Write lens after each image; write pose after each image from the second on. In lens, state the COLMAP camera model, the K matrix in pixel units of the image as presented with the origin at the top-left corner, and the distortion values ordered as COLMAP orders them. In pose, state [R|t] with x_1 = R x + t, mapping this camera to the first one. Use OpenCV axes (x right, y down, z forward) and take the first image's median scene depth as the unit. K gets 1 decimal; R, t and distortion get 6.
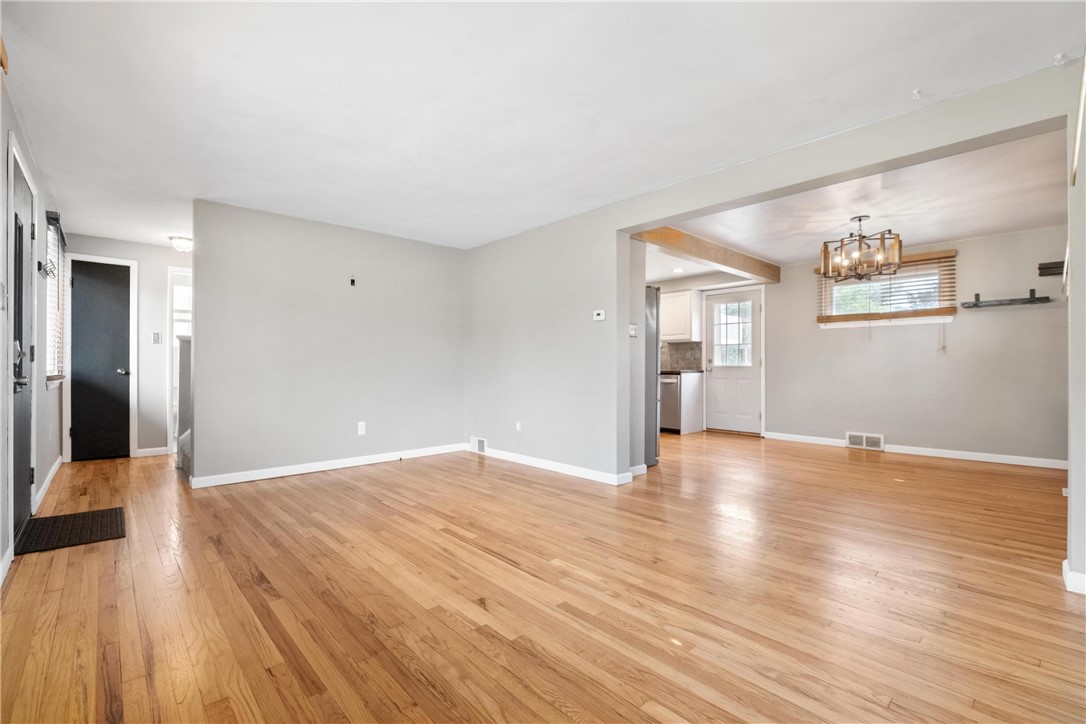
lens RADIAL K [[480.3, 0, 543.0], [0, 480.3, 362.0], [0, 0, 1]] dist [-0.002538, 0.000397]
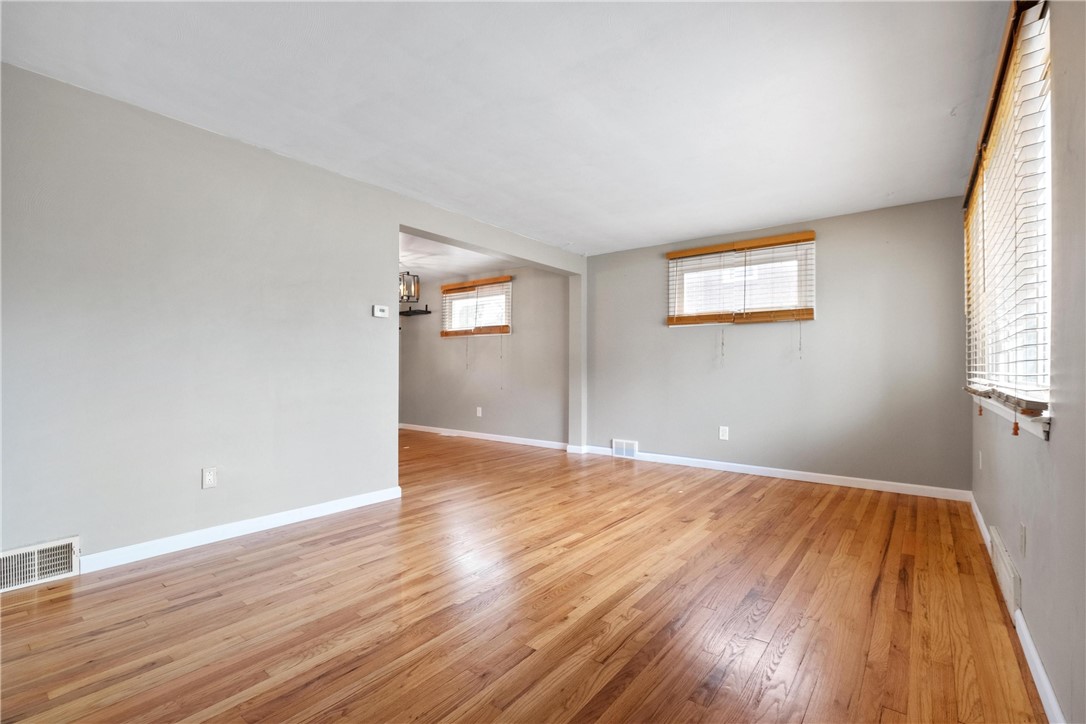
lens RADIAL K [[490.0, 0, 543.9], [0, 490.0, 362.0], [0, 0, 1]] dist [-0.004688, 0.000361]
pose [[-0.166871, 0.014233, 0.985876, -1.289342], [-0.010390, 0.999815, -0.016193, 0.010356], [-0.985924, -0.012945, -0.166692, 1.372959]]
